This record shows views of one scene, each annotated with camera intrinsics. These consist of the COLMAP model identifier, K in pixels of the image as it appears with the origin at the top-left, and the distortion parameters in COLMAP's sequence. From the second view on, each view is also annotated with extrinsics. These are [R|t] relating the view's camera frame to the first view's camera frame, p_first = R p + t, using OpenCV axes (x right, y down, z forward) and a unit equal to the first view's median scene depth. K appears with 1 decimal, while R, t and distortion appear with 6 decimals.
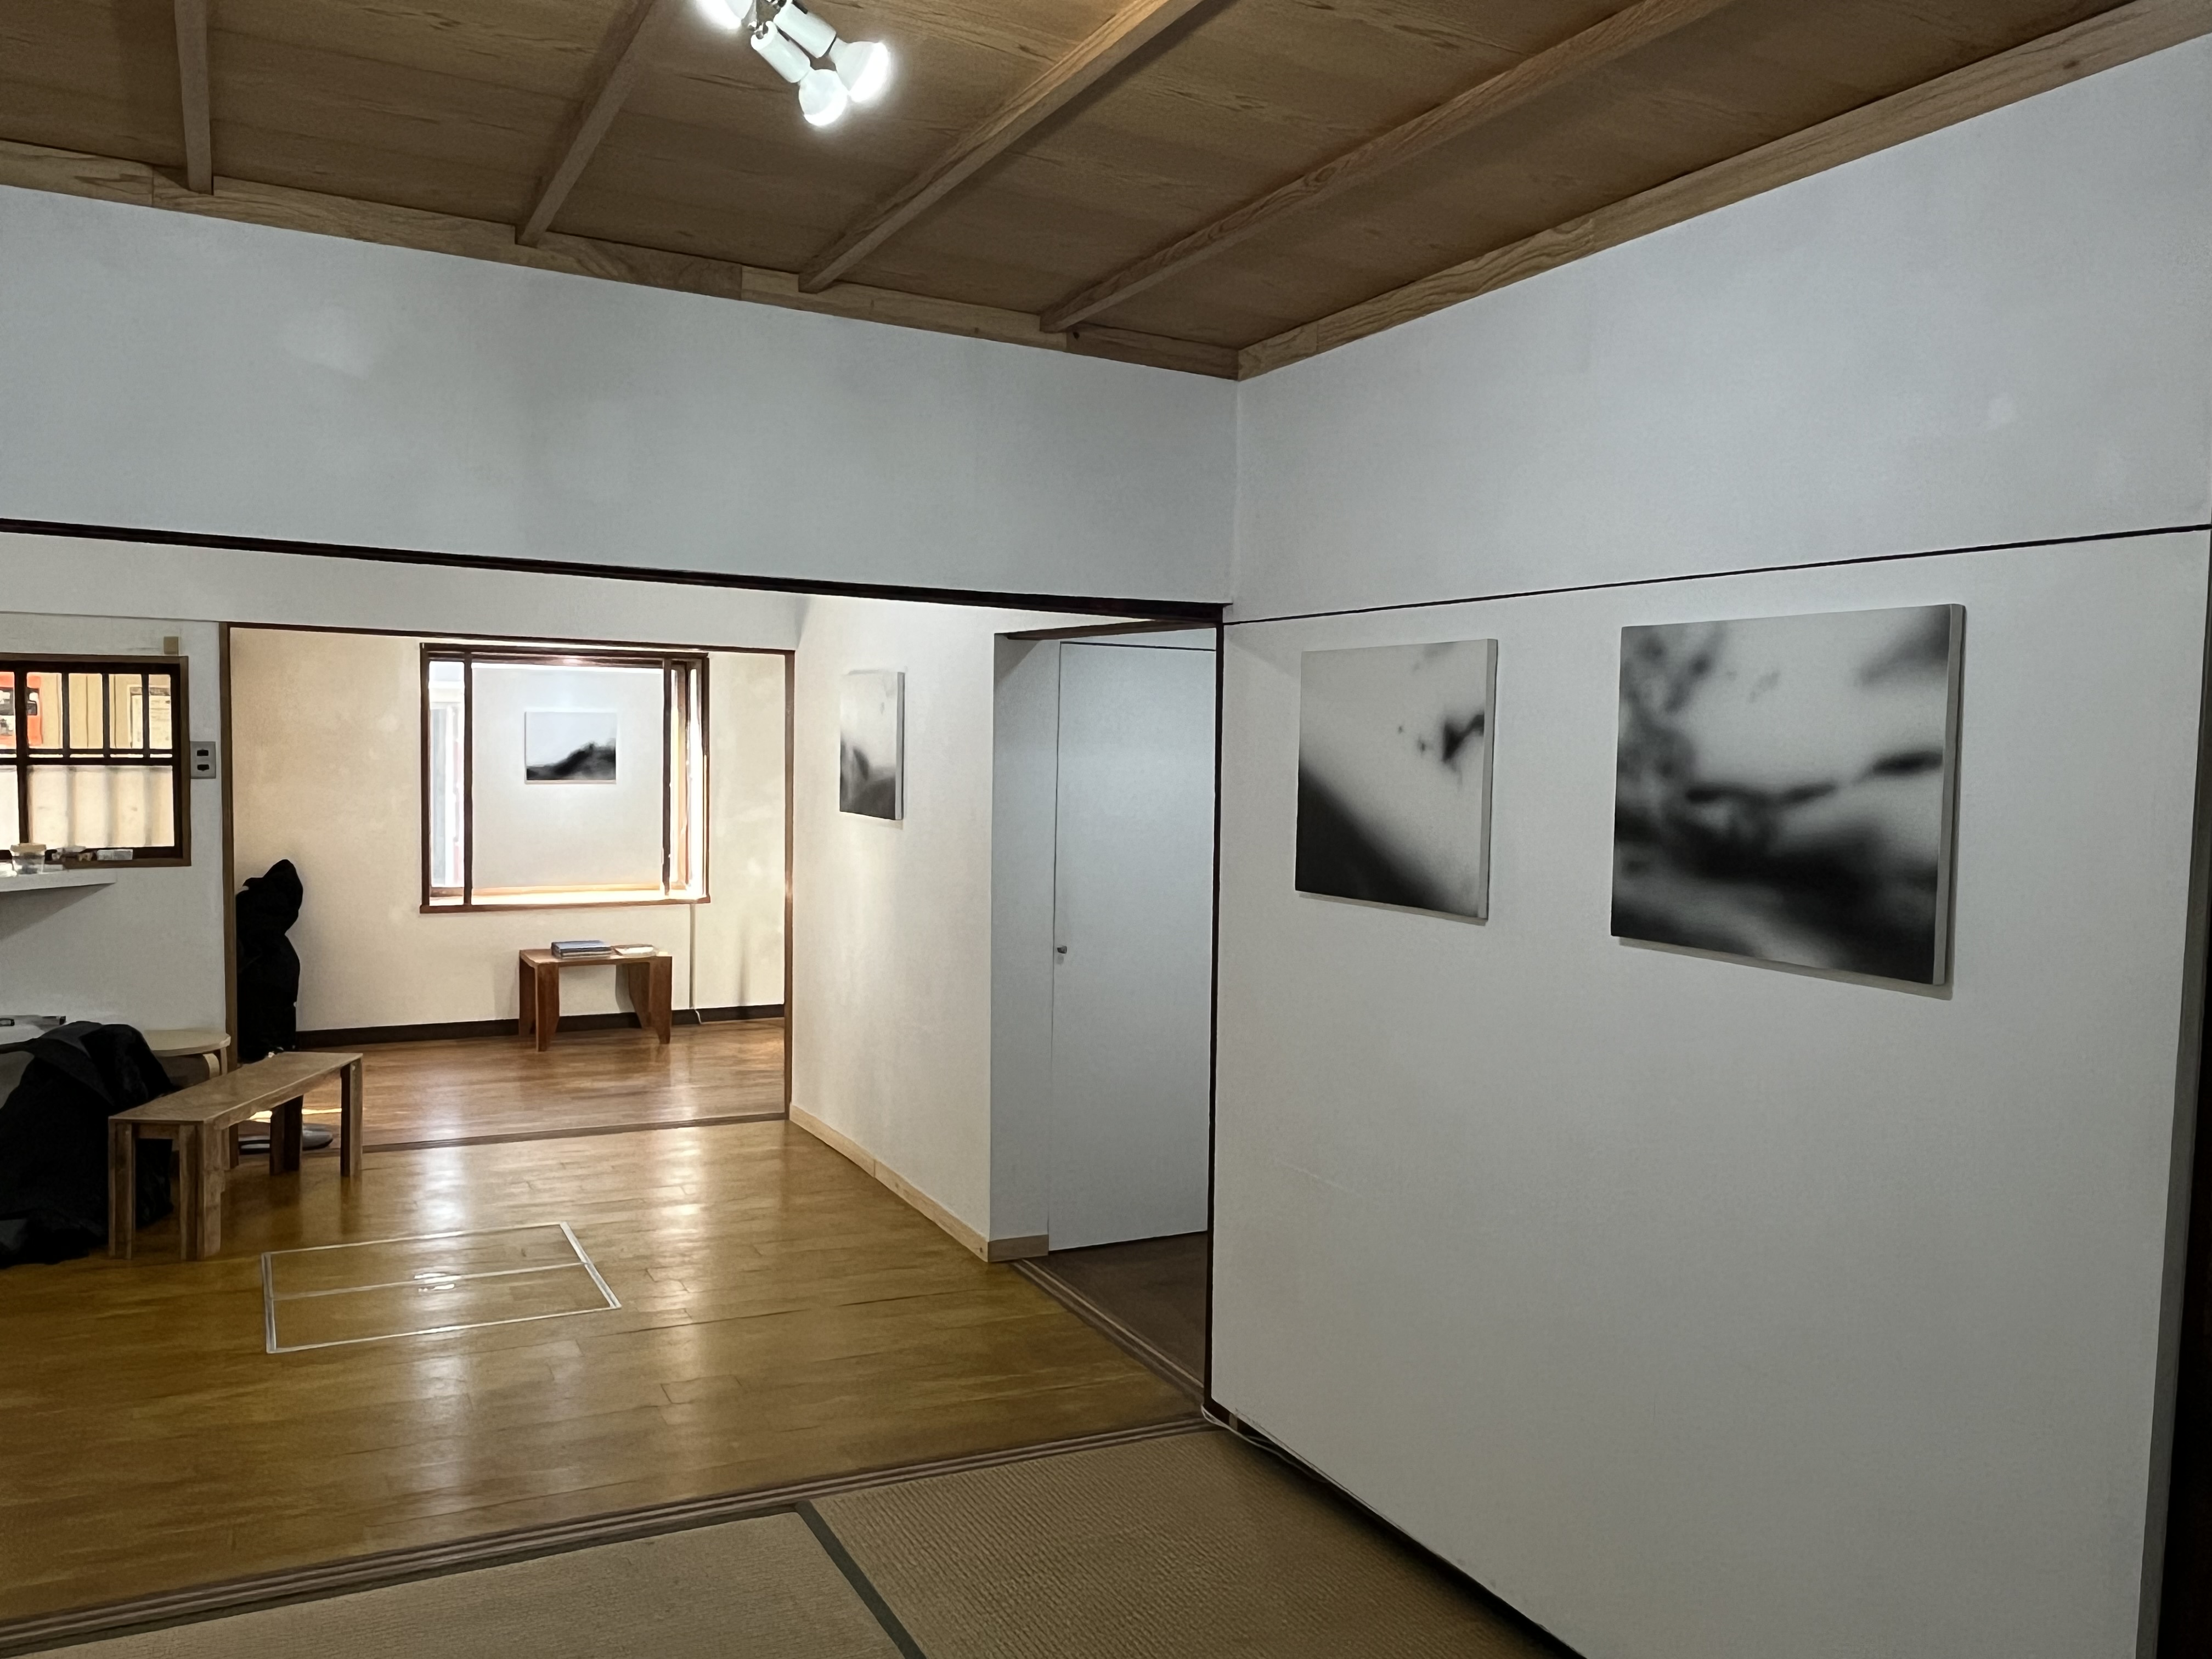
lens RADIAL K [[1655.4, 0, 1081.1], [0, 1655.4, 828.2], [0, 0, 1]] dist [-0.007320, 0.006498]
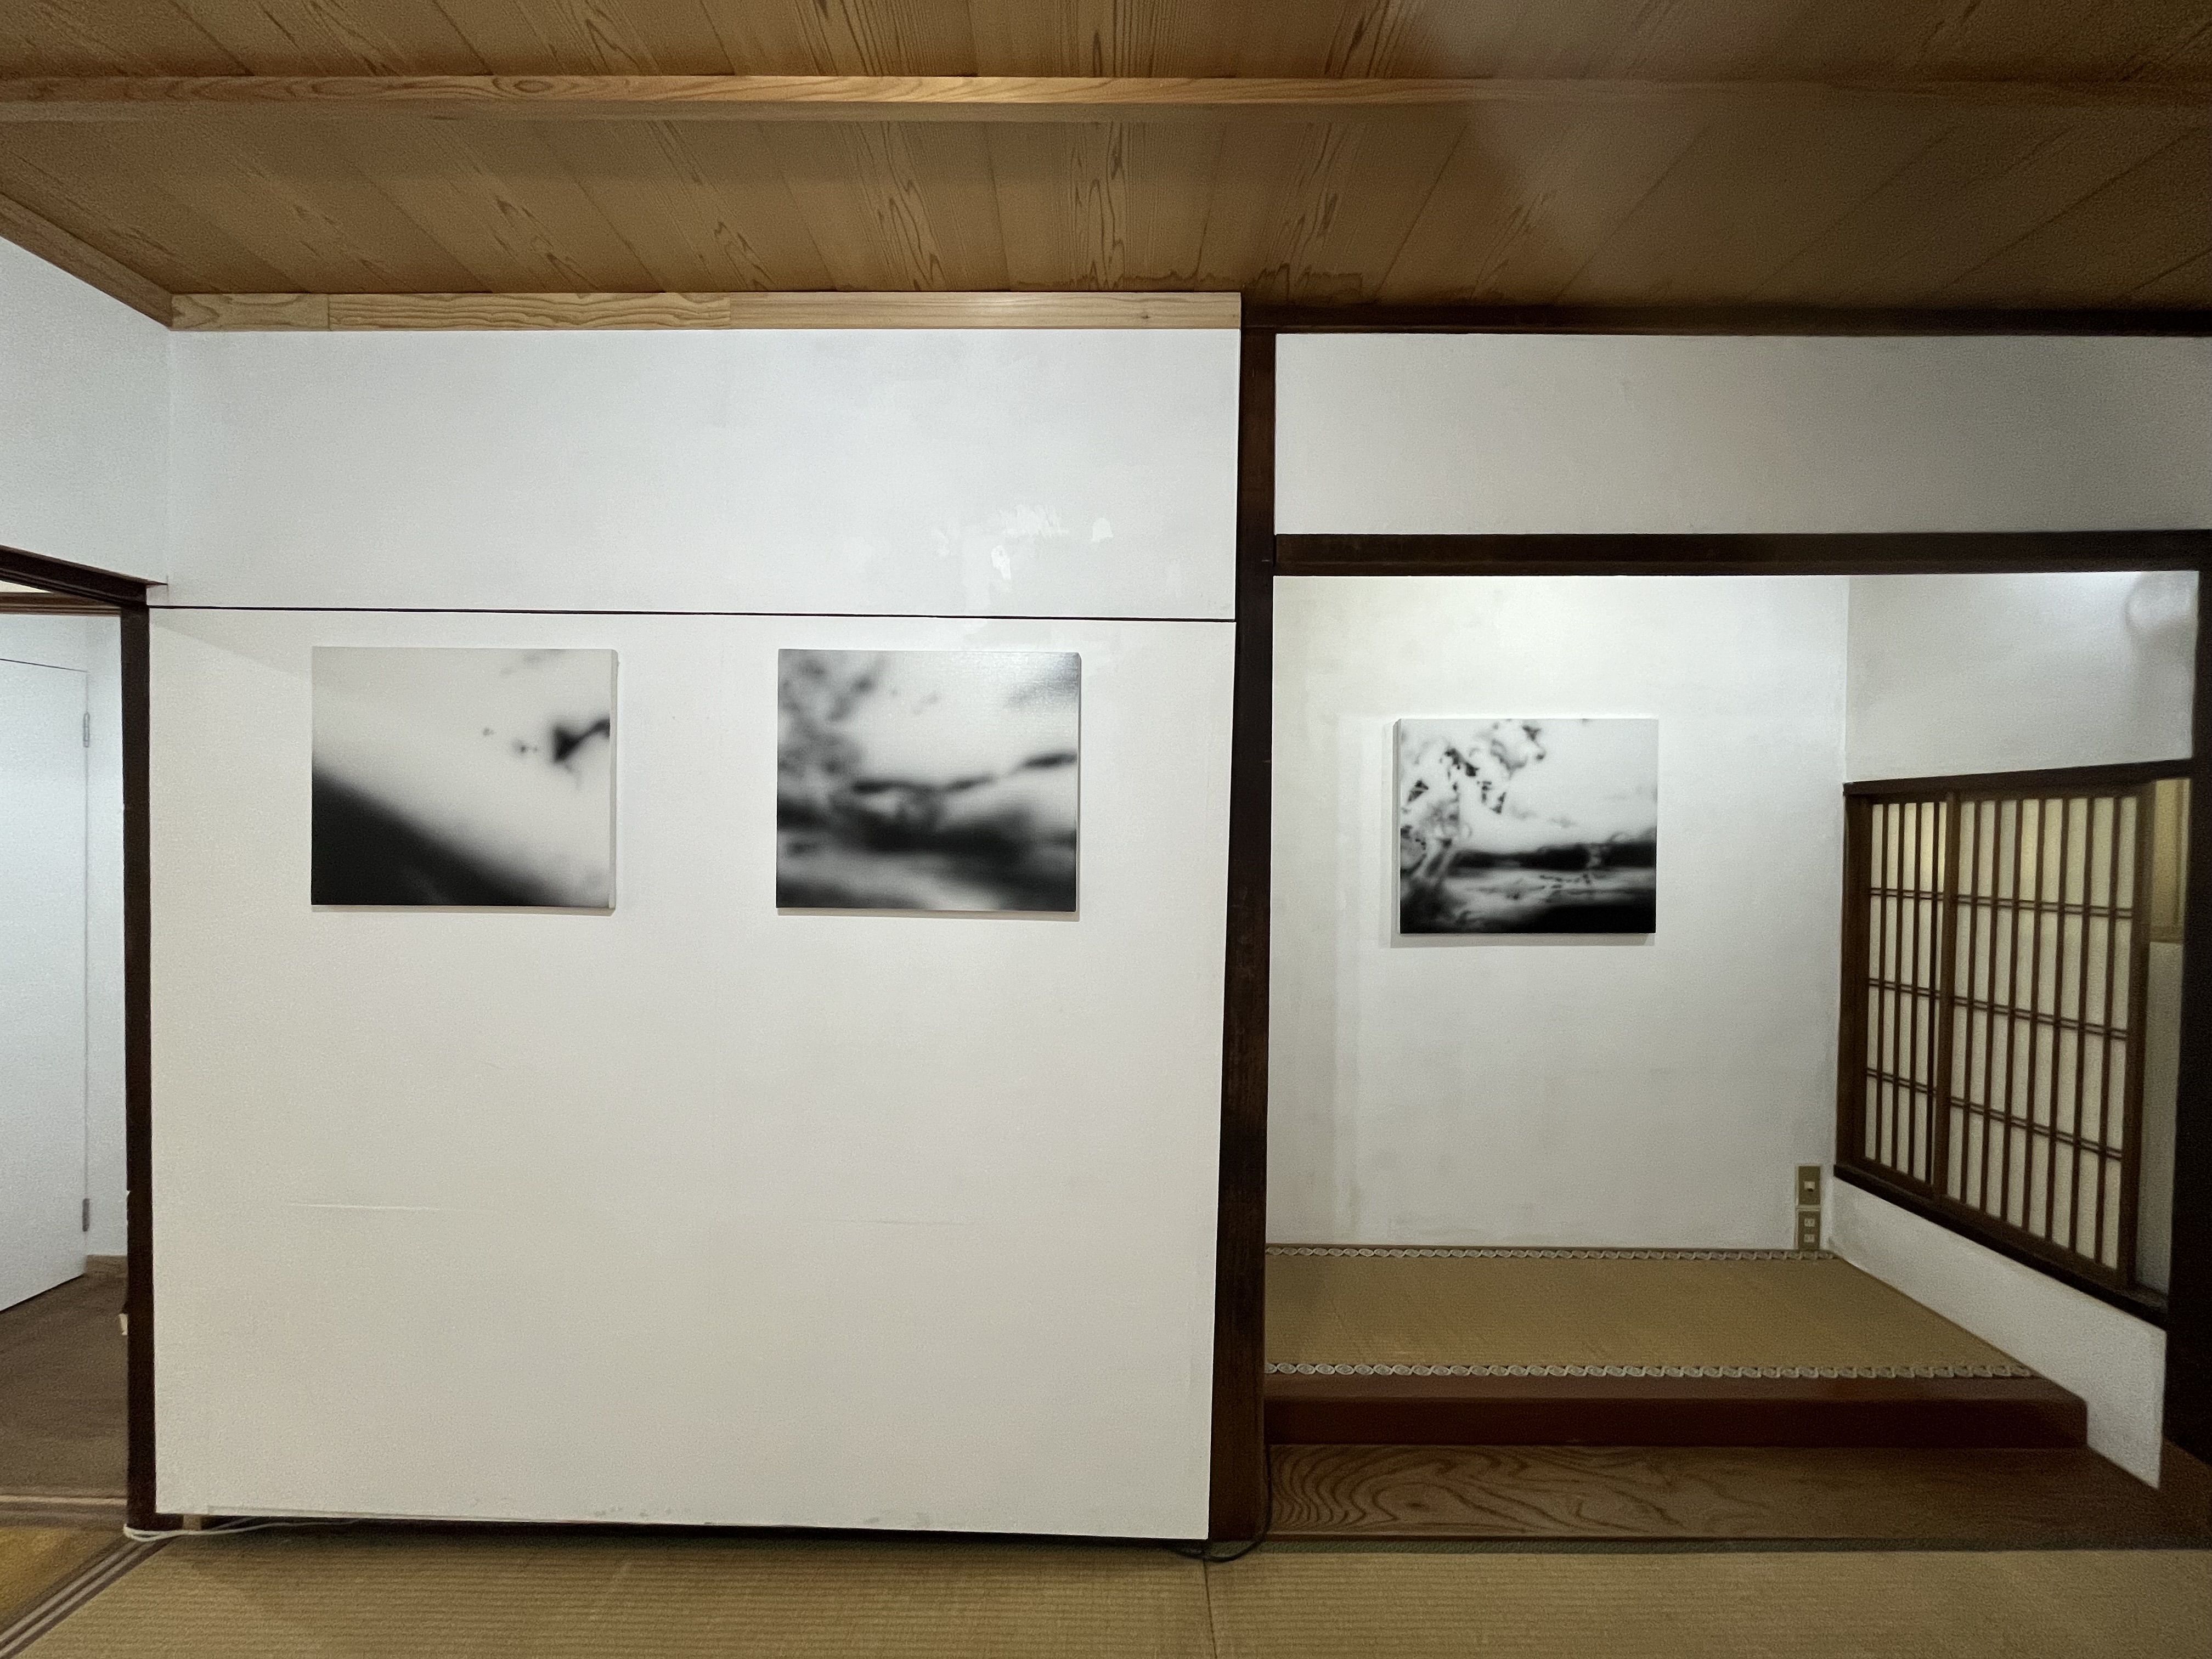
lens RADIAL K [[892.9, 0, 1103.3], [0, 892.9, 825.0], [0, 0, 1]] dist [-0.002231, -0.000244]
pose [[0.455939, -0.022444, 0.889728, -0.068499], [0.042484, 0.999091, 0.003431, 0.006334], [-0.888997, 0.036235, 0.456478, 0.237463]]
